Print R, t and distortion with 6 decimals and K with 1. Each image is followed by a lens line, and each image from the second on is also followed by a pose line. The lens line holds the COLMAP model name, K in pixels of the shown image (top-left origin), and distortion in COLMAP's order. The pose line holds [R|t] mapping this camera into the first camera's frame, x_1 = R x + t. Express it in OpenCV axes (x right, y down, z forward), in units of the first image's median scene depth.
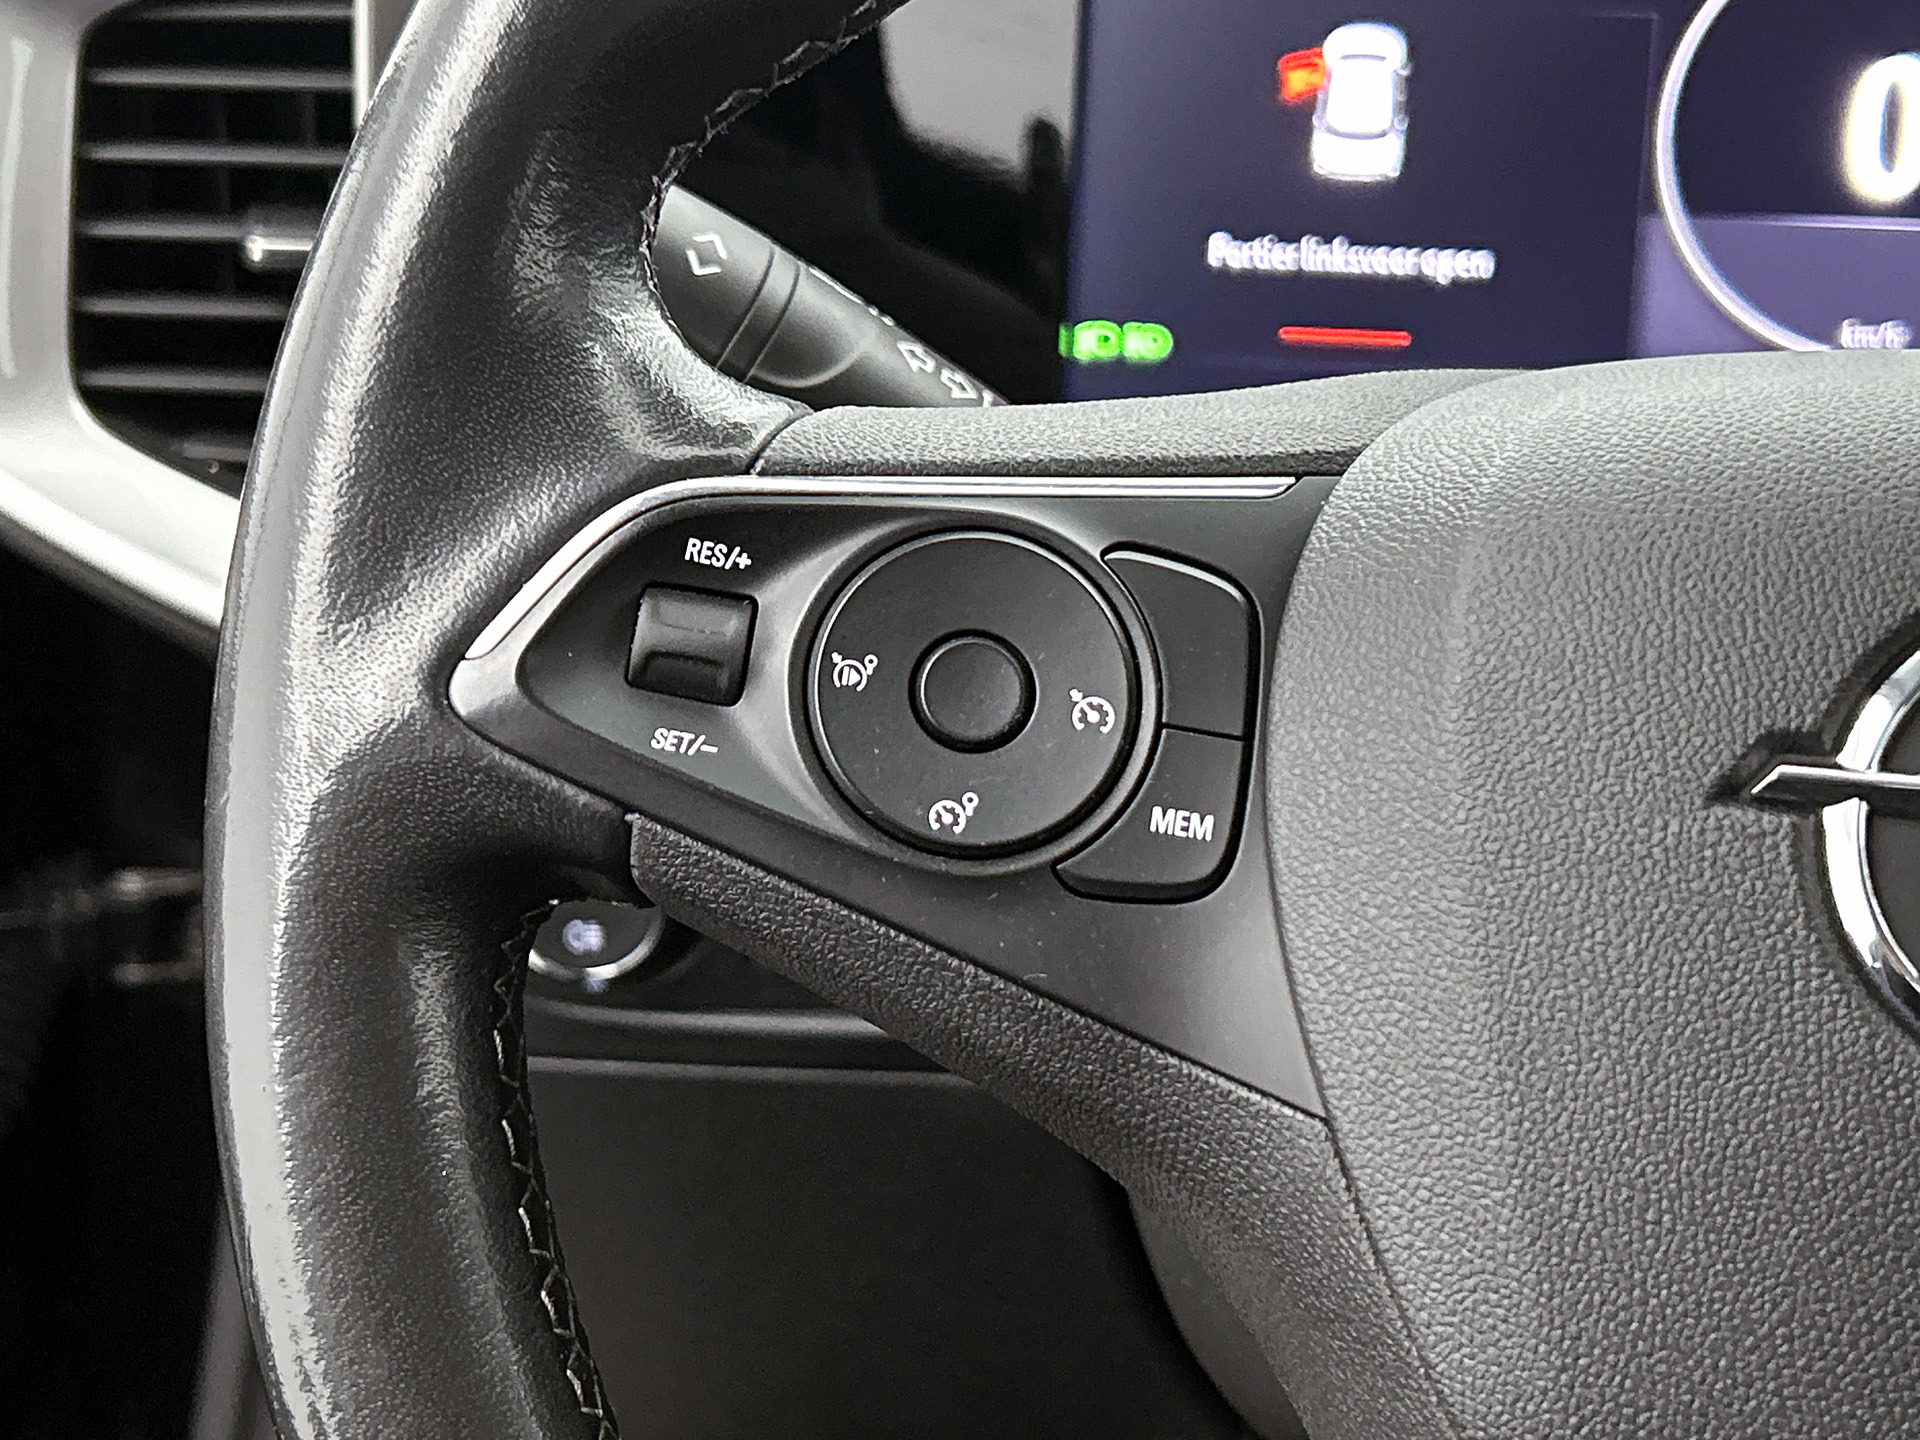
lens RADIAL K [[3118.3, 0, 950.2], [0, 3118.3, 736.5], [0, 0, 1]] dist [0.150499, 0.000000]
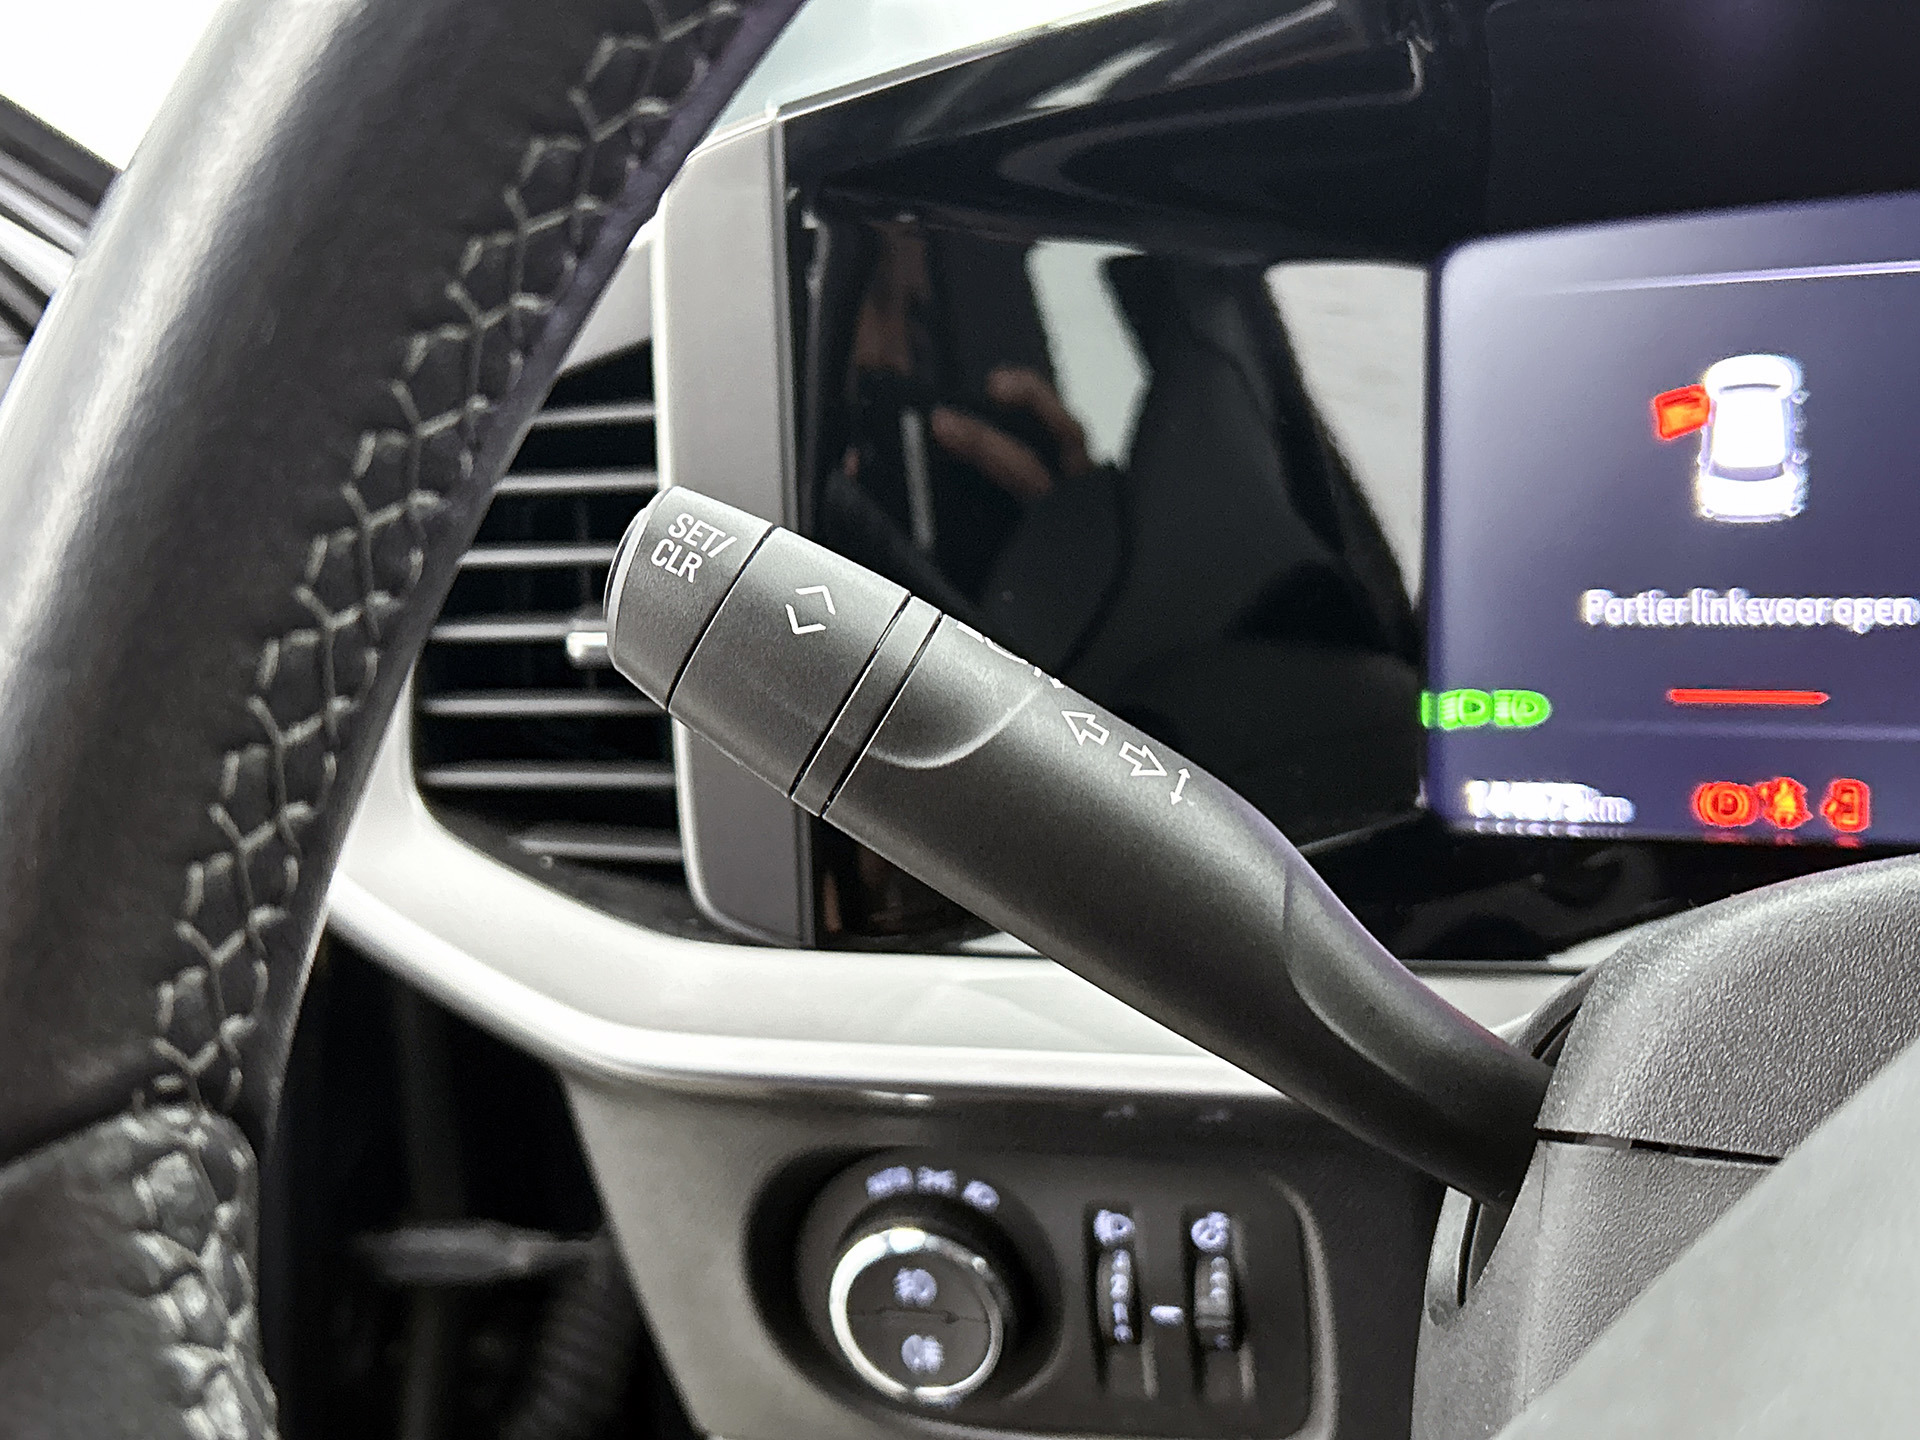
lens RADIAL K [[2276.4, 0, 969.7], [0, 2276.4, 710.0], [0, 0, 1]] dist [0.062306, 0.000000]
pose [[0.964991, -0.029234, -0.260649, 0.149028], [-0.006477, 0.990810, -0.135108, -0.063423], [0.262203, 0.132066, 0.955933, 0.585425]]
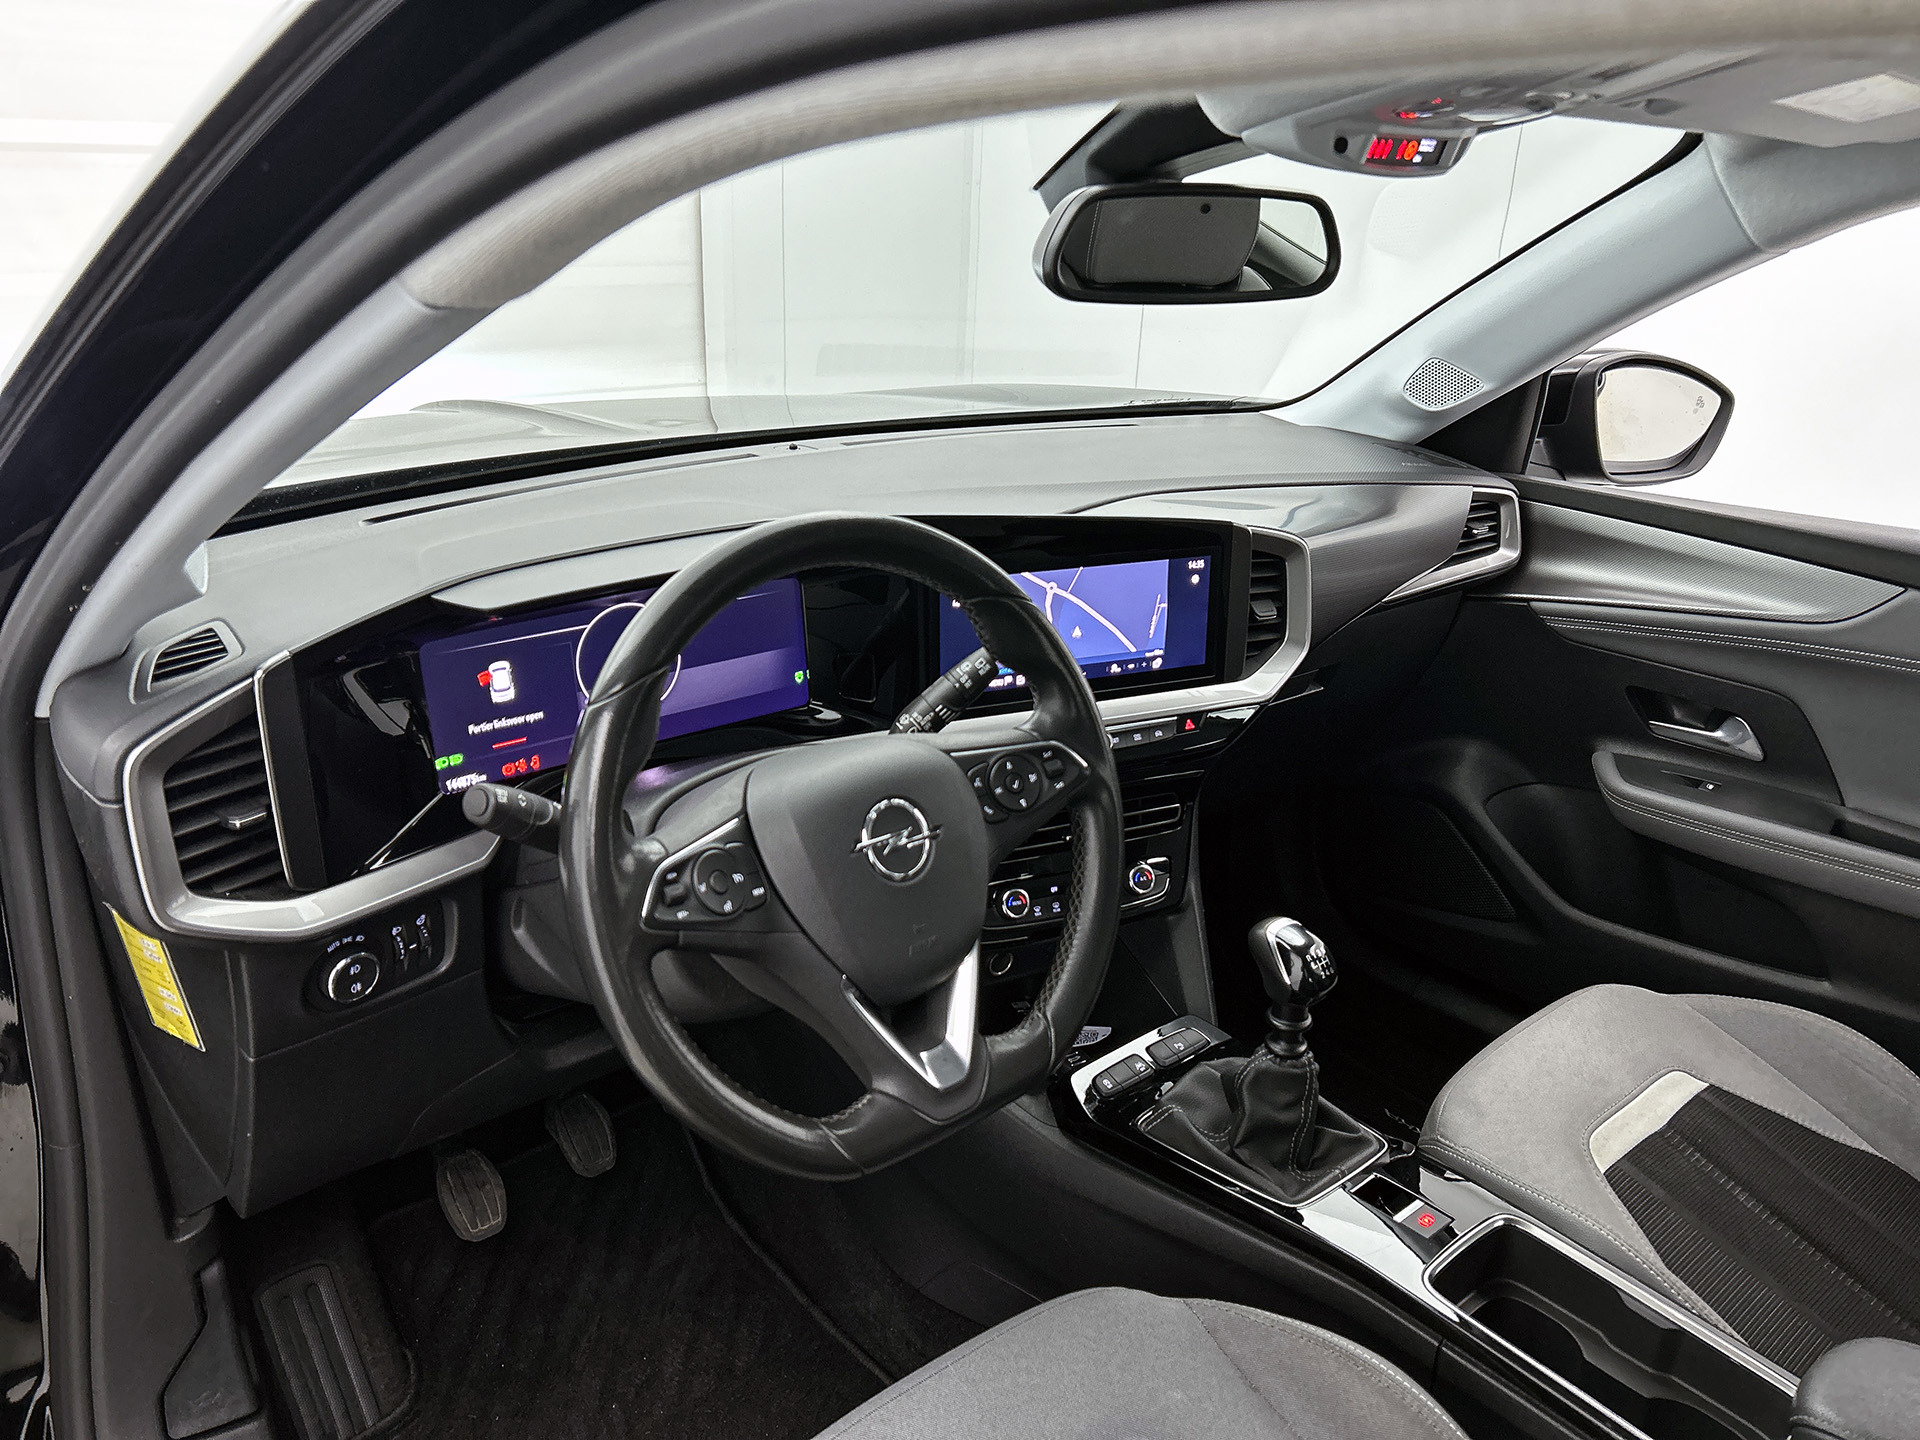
lens RADIAL K [[1453.0, 0, 940.9], [0, 1453.0, 720.3], [0, 0, 1]] dist [0.038713, -0.049482]
pose [[0.606179, -0.279683, 0.744530, -1.449209], [0.228922, 0.957869, 0.173442, -0.588296], [-0.761671, 0.065303, 0.644665, -0.808191]]
